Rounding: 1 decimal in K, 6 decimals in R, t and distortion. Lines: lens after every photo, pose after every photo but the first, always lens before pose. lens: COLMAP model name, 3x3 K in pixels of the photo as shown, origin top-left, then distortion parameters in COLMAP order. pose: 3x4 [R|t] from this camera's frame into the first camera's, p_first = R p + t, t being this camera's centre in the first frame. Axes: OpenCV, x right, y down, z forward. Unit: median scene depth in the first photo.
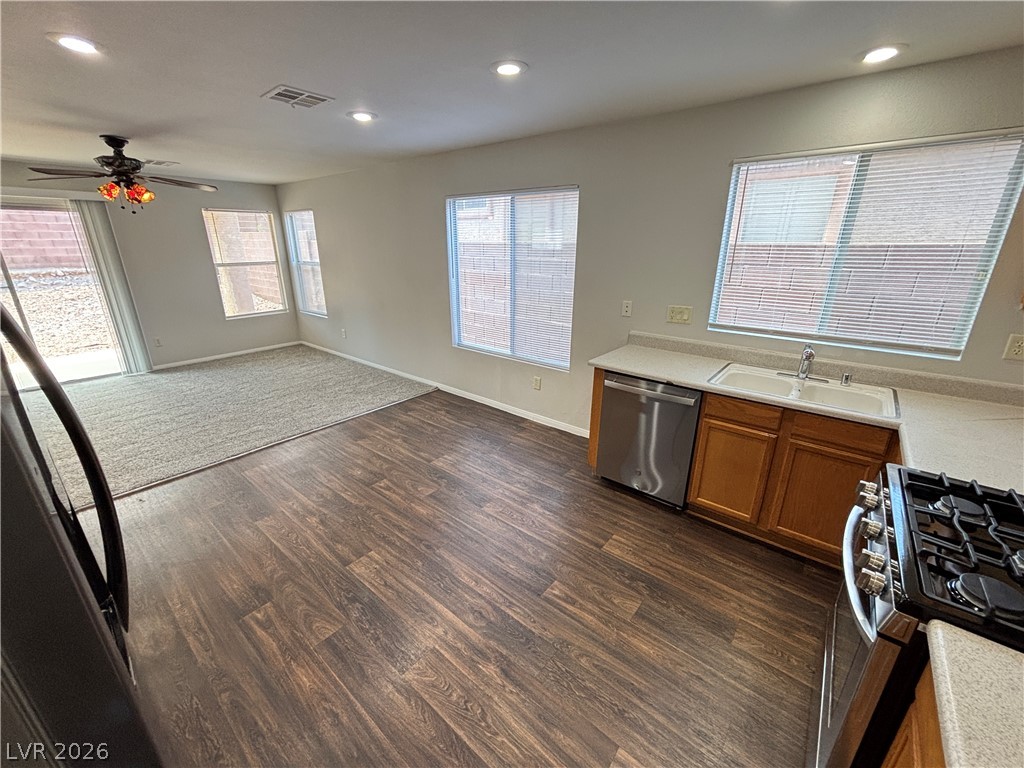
lens RADIAL K [[413.7, 0, 512.9], [0, 413.7, 382.9], [0, 0, 1]] dist [-0.000773, 0.000721]
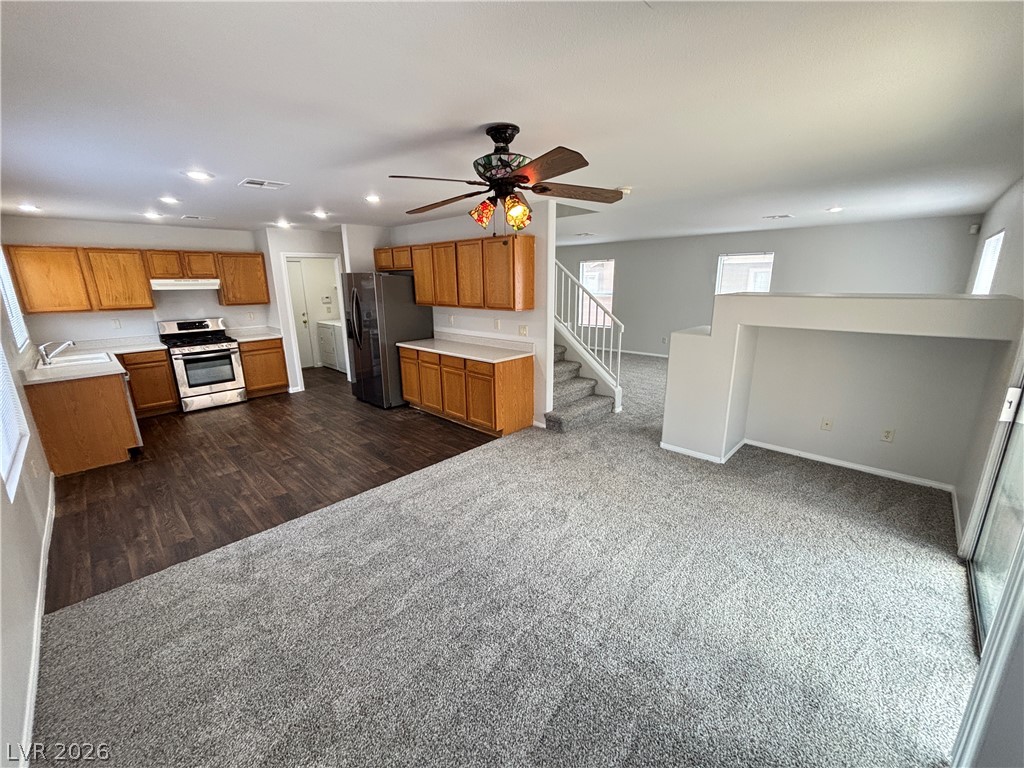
lens RADIAL K [[413.7, 0, 514.3], [0, 413.7, 382.4], [0, 0, 1]] dist [-0.000773, 0.000721]
pose [[-0.997477, -0.008328, 0.070495, -1.068744], [0.031424, 0.838682, 0.543714, -0.635523], [-0.063651, 0.544557, -0.836305, 1.804685]]
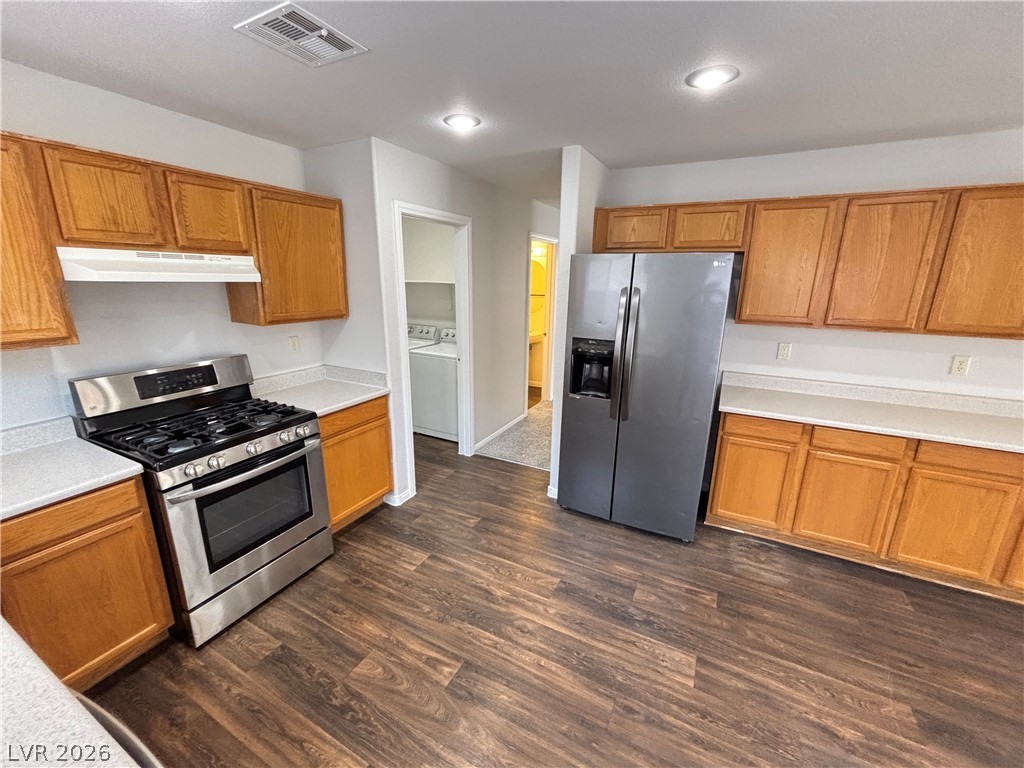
lens RADIAL K [[413.7, 0, 514.7], [0, 413.7, 384.6], [0, 0, 1]] dist [-0.000773, 0.000721]
pose [[-0.976609, 0.038058, -0.211629, 0.079605], [-0.085129, 0.835358, 0.543075, -0.304030], [0.197454, 0.548388, -0.812578, 0.889452]]
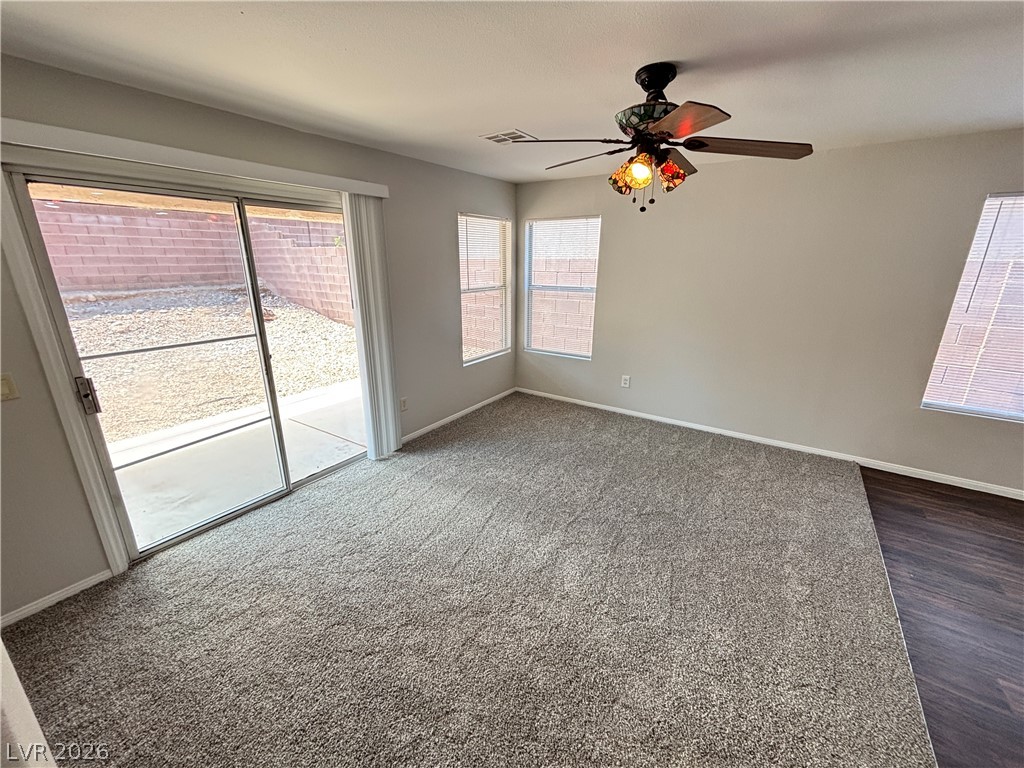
lens RADIAL K [[413.7, 0, 519.5], [0, 413.7, 387.9], [0, 0, 1]] dist [-0.000773, 0.000721]
pose [[0.995730, -0.025316, 0.088774, -1.239805], [0.027750, 0.999269, -0.026287, -0.175991], [-0.088043, 0.028638, 0.995705, 0.511425]]
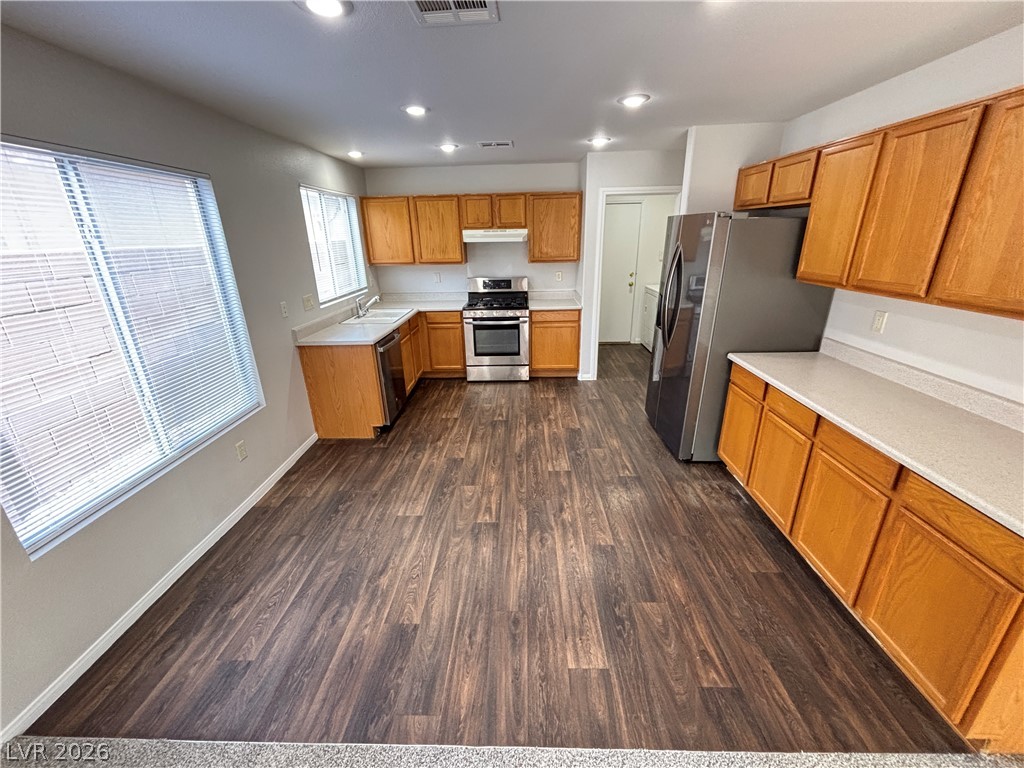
lens RADIAL K [[413.7, 0, 513.3], [0, 413.7, 385.9], [0, 0, 1]] dist [-0.000773, 0.000721]
pose [[-0.619630, -0.261958, 0.739889, -0.851587], [0.270675, 0.813518, 0.514707, -0.387470], [-0.736745, 0.519198, -0.433175, 1.090876]]
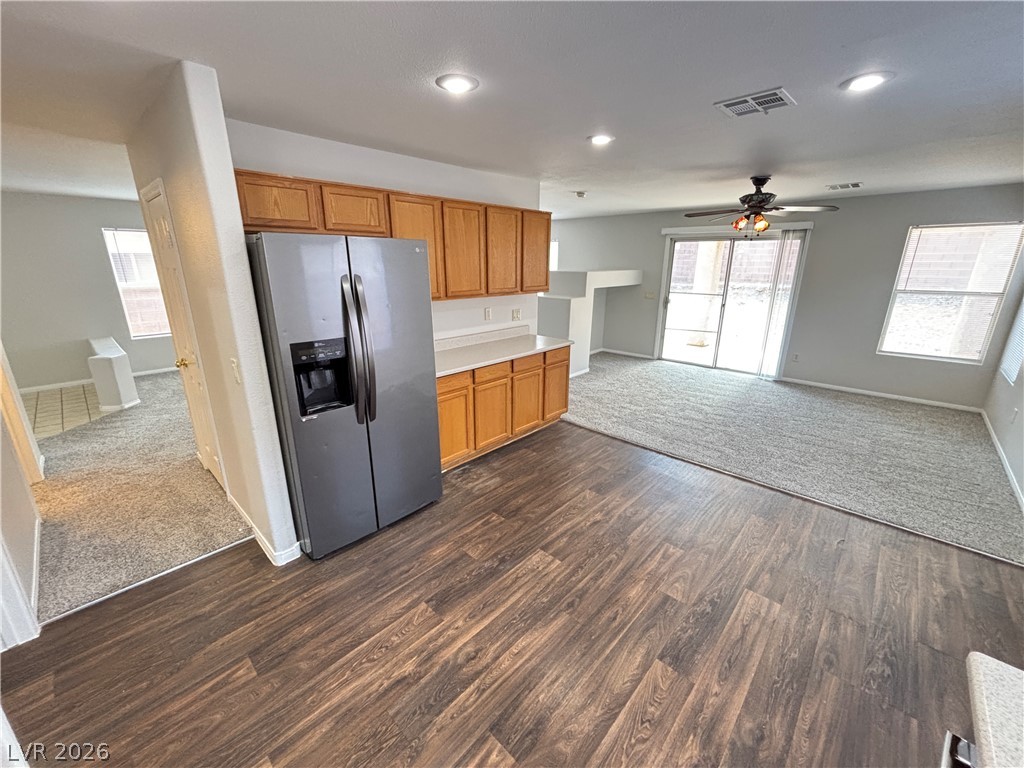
lens RADIAL K [[413.7, 0, 510.2], [0, 413.7, 383.2], [0, 0, 1]] dist [-0.000773, 0.000721]
pose [[-0.065210, 0.281399, -0.957372, 0.379594], [-0.324591, 0.901257, 0.287014, -0.178755], [0.943604, 0.329471, 0.032569, 0.501466]]
